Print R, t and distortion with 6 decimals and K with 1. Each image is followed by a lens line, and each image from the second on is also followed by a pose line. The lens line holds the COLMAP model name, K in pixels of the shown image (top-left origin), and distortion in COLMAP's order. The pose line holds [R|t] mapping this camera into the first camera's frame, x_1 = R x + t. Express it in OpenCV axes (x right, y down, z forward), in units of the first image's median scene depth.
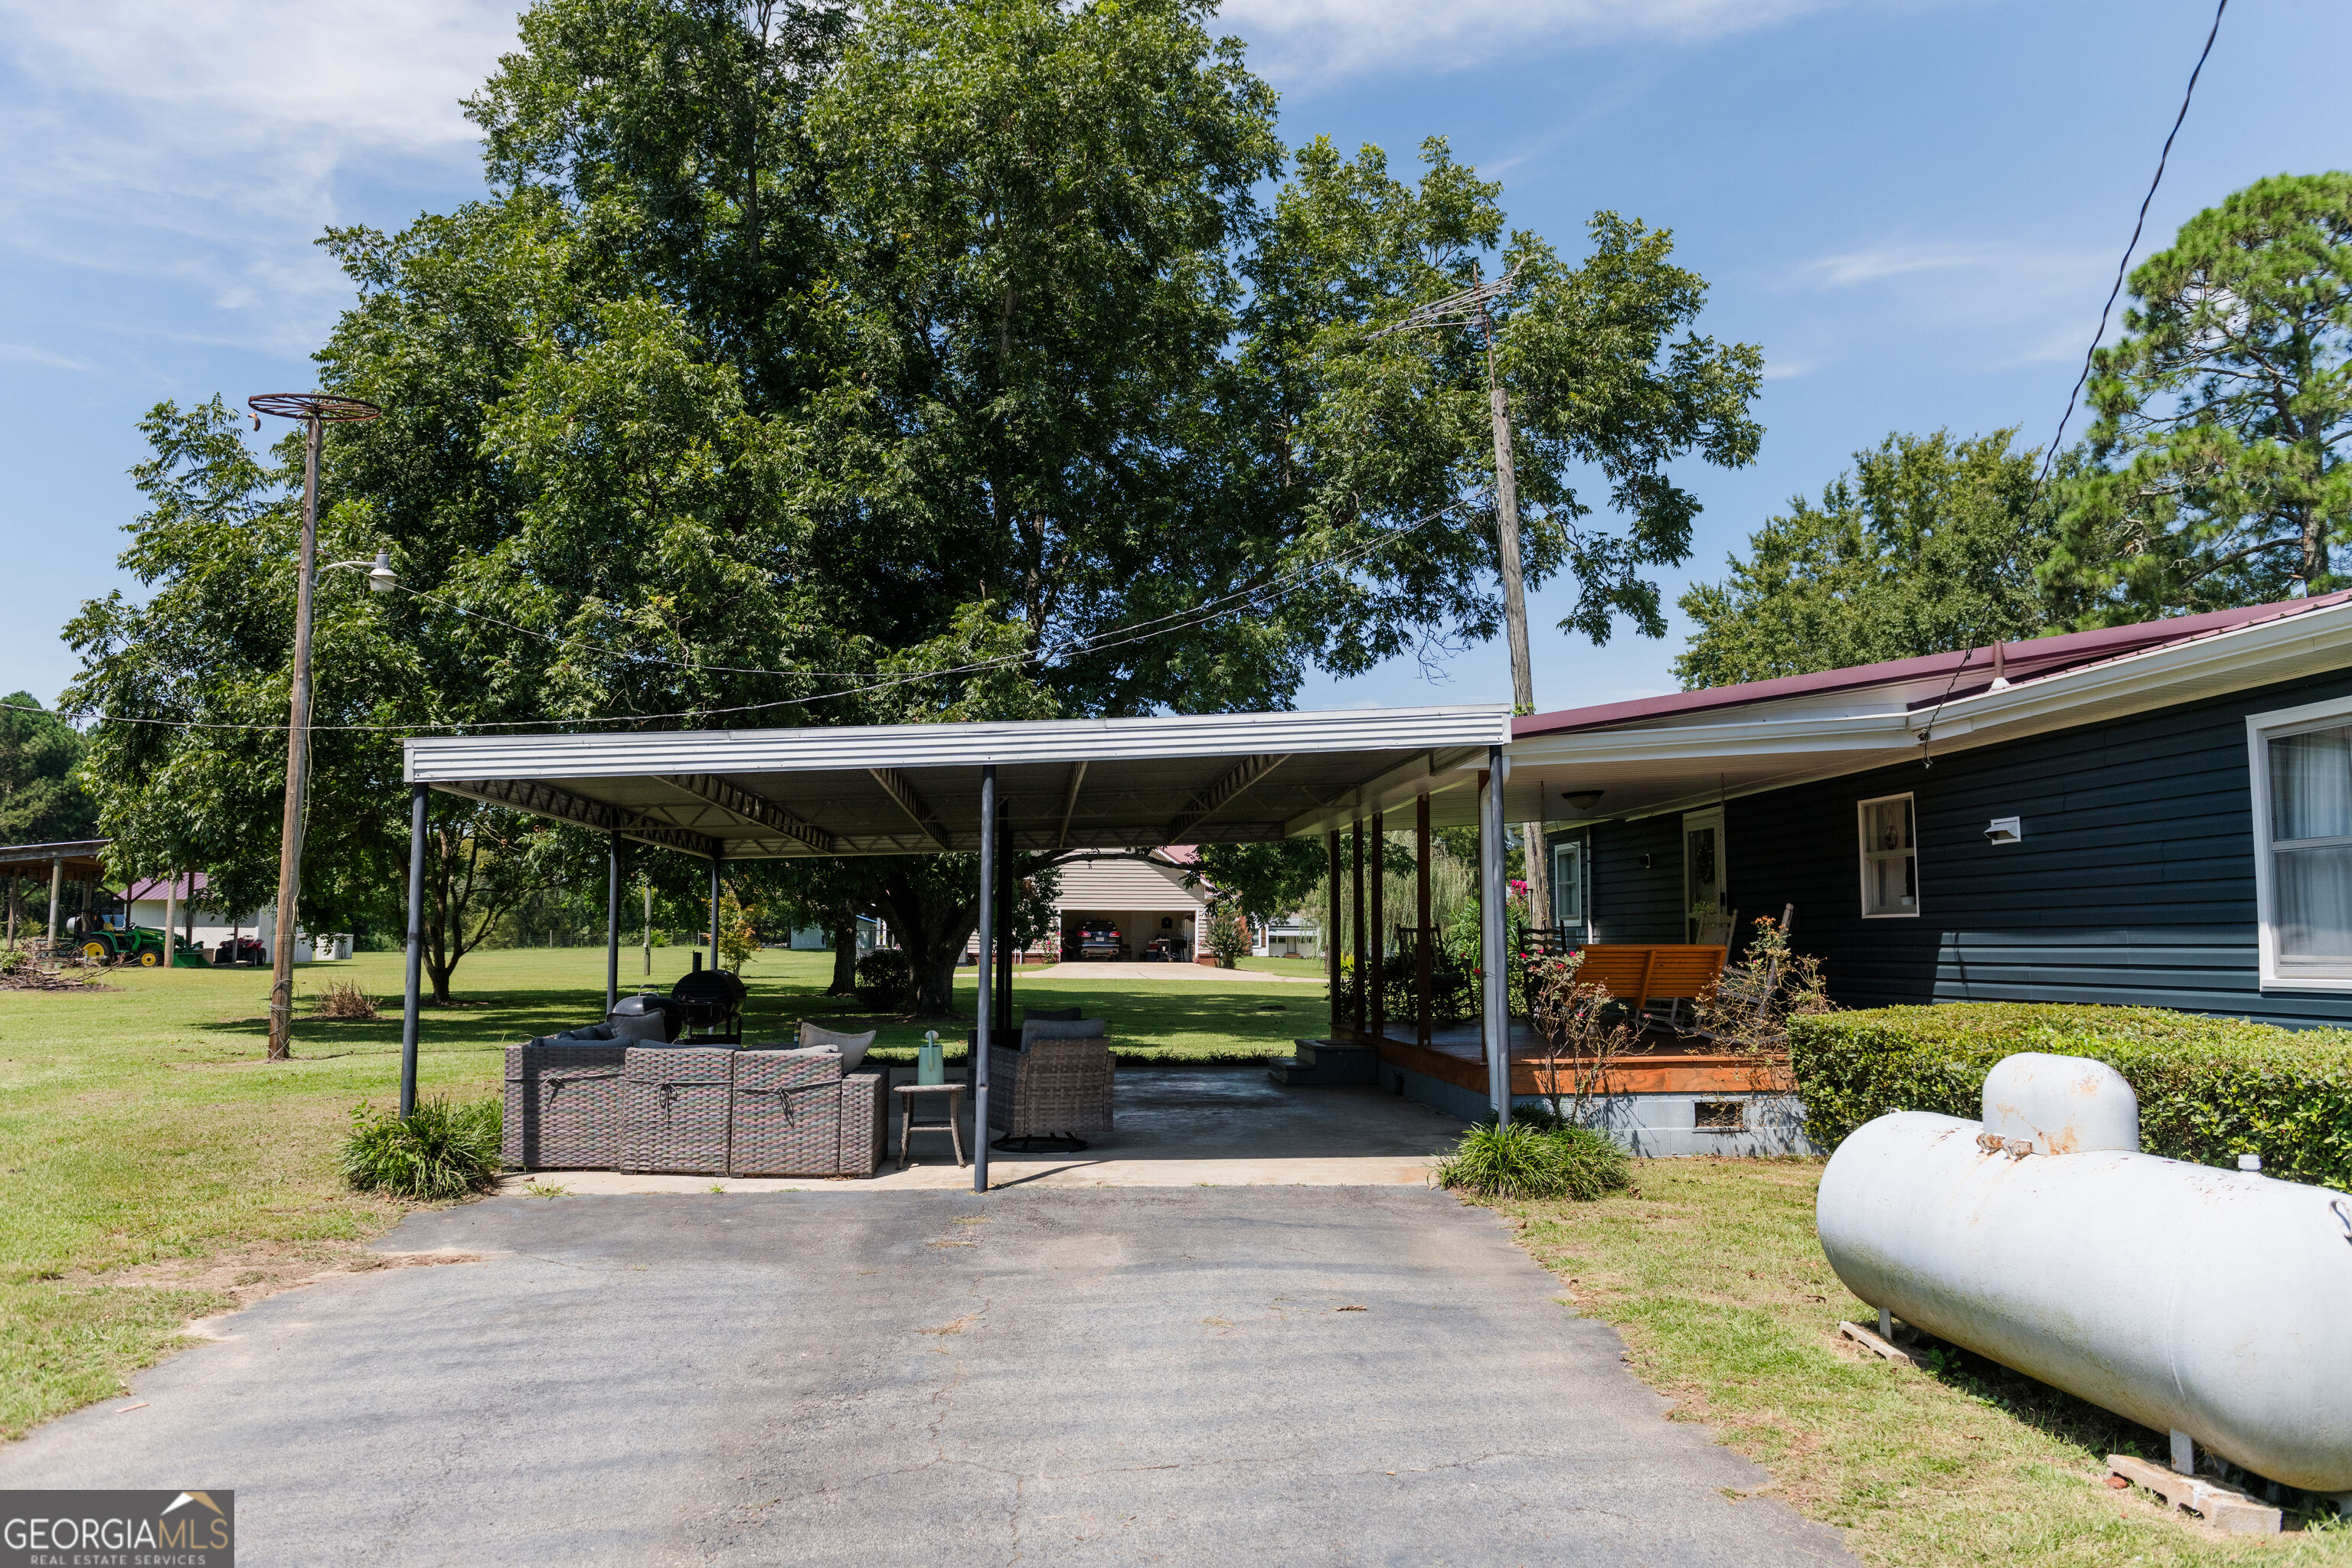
lens RADIAL K [[1694.1, 0, 1144.7], [0, 1694.1, 760.7], [0, 0, 1]] dist [0.017069, 0.000948]
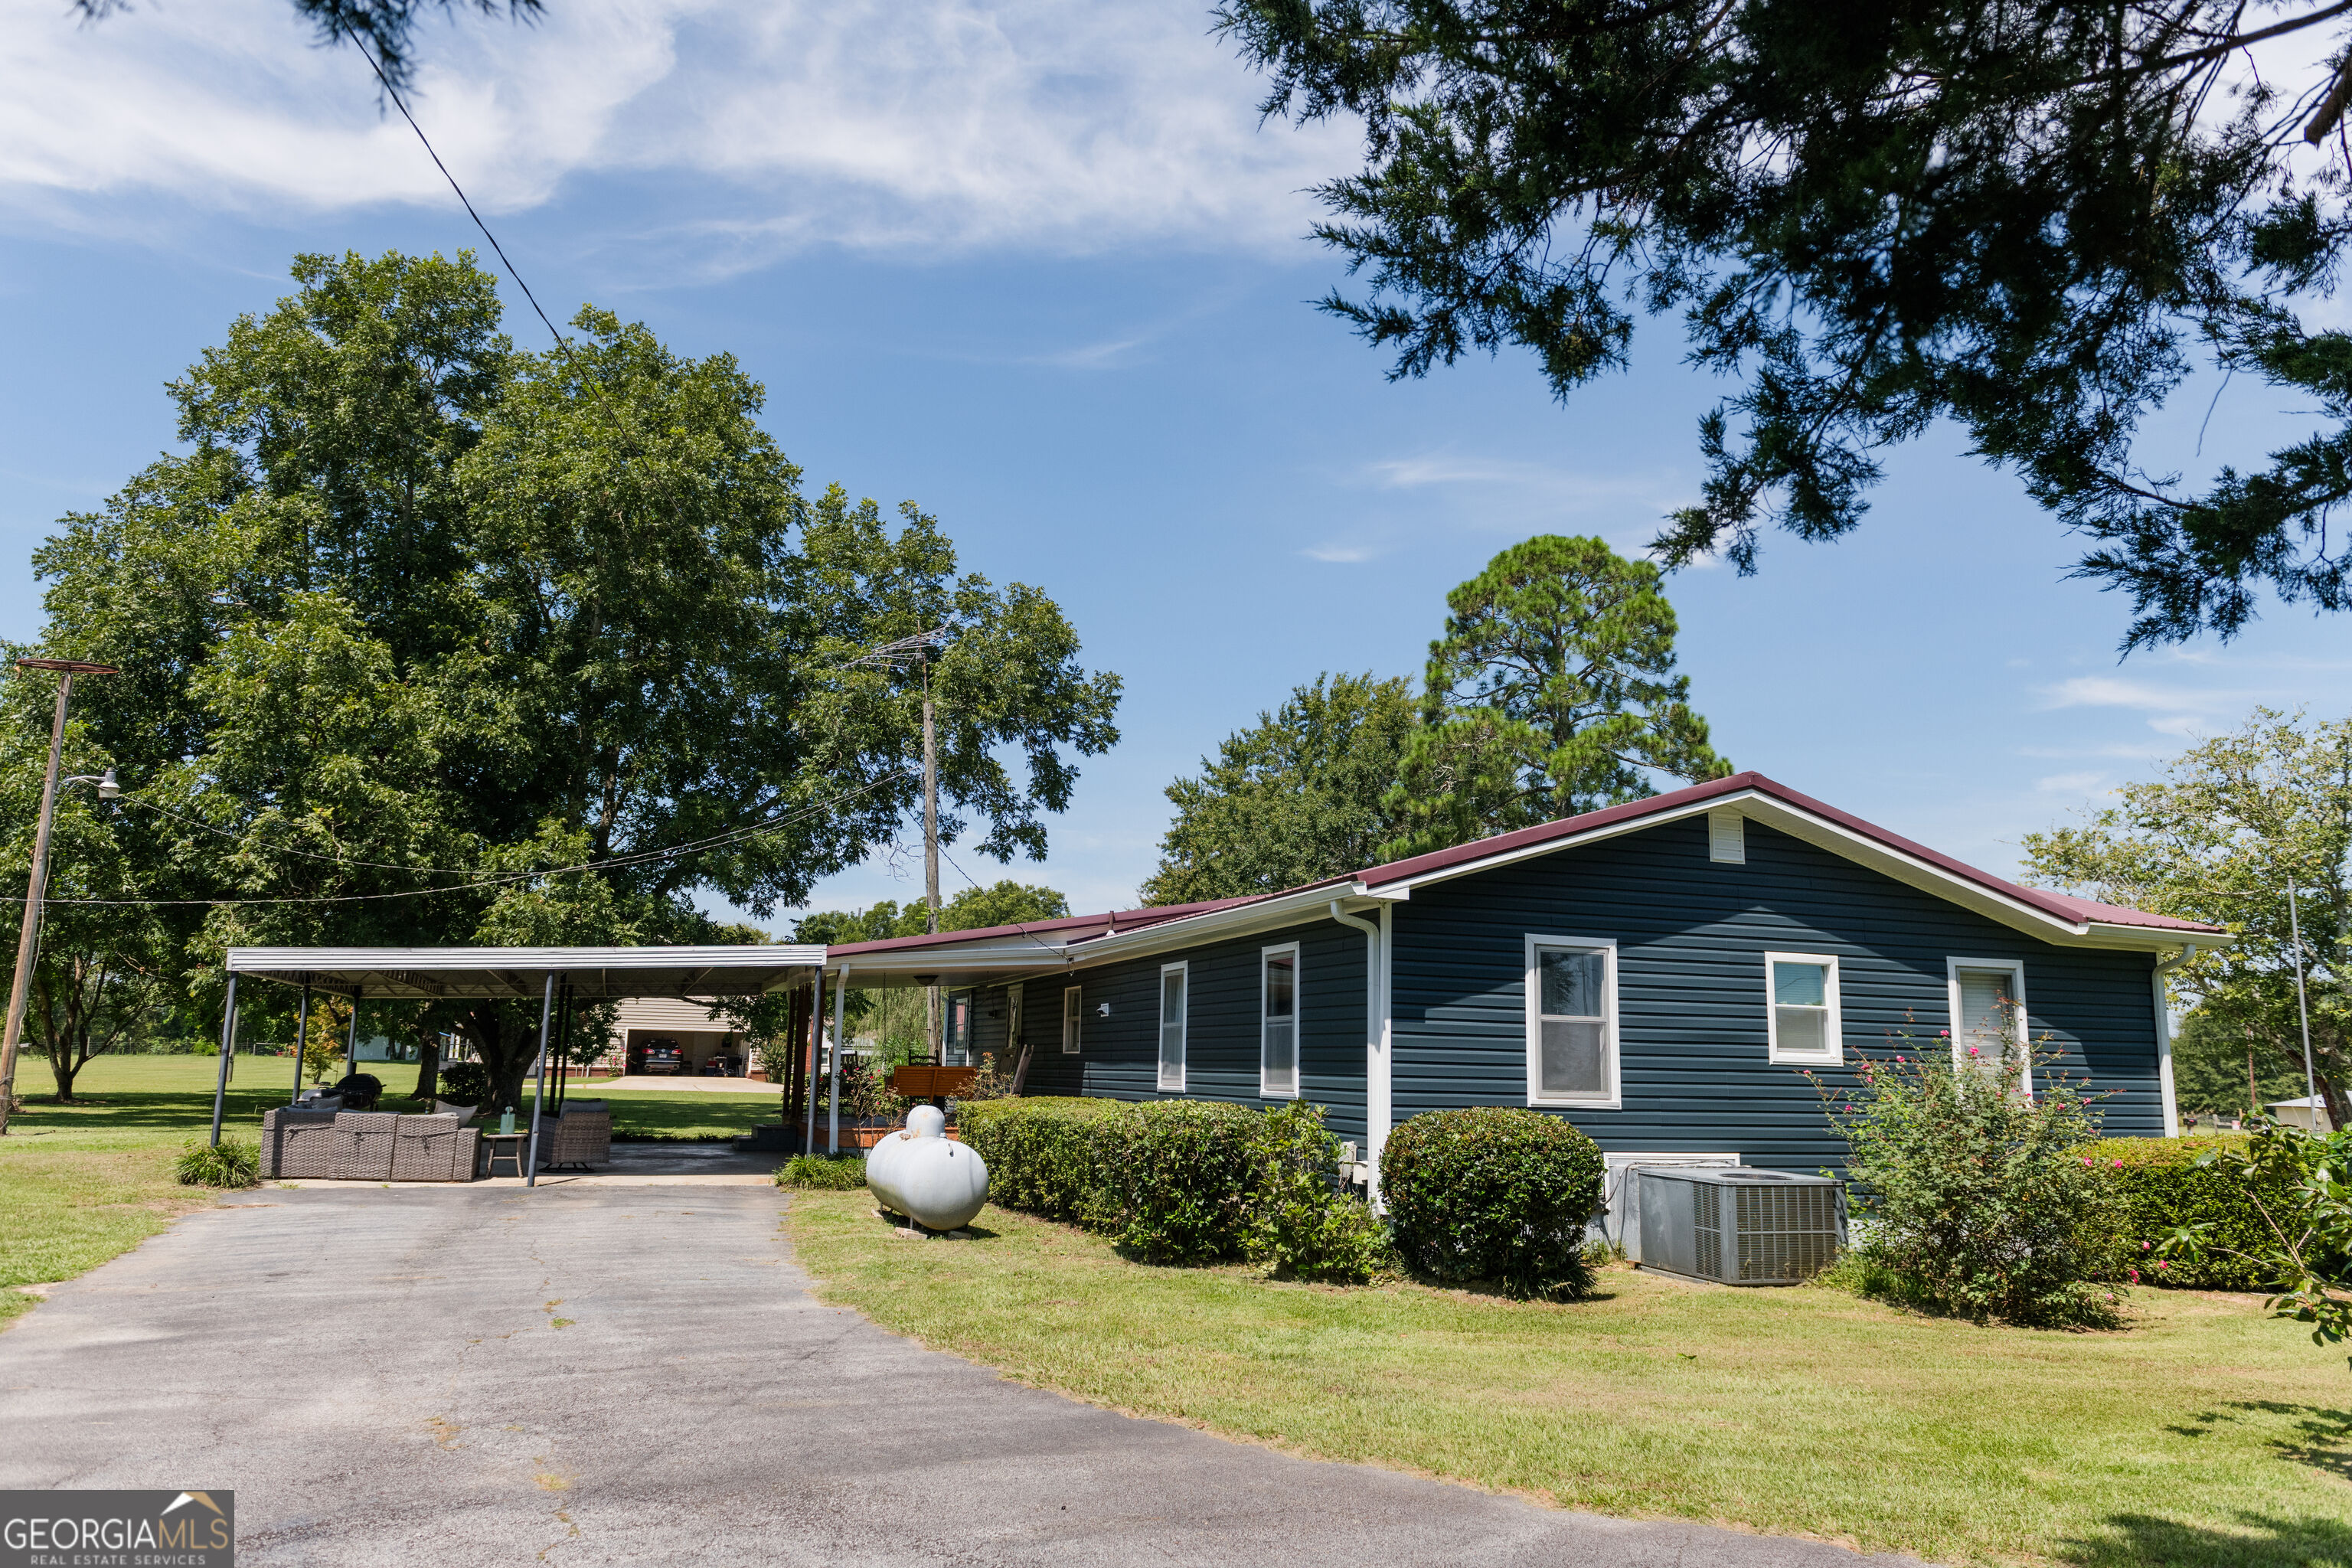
lens RADIAL K [[1622.2, 0, 1176.0], [0, 1622.2, 784.0], [0, 0, 1]] dist [0.001312, -0.002064]
pose [[0.964862, 0.060401, 0.255721, 0.046218], [-0.044155, 0.996652, -0.068808, -0.046246], [-0.259021, 0.055099, 0.964299, -0.411745]]
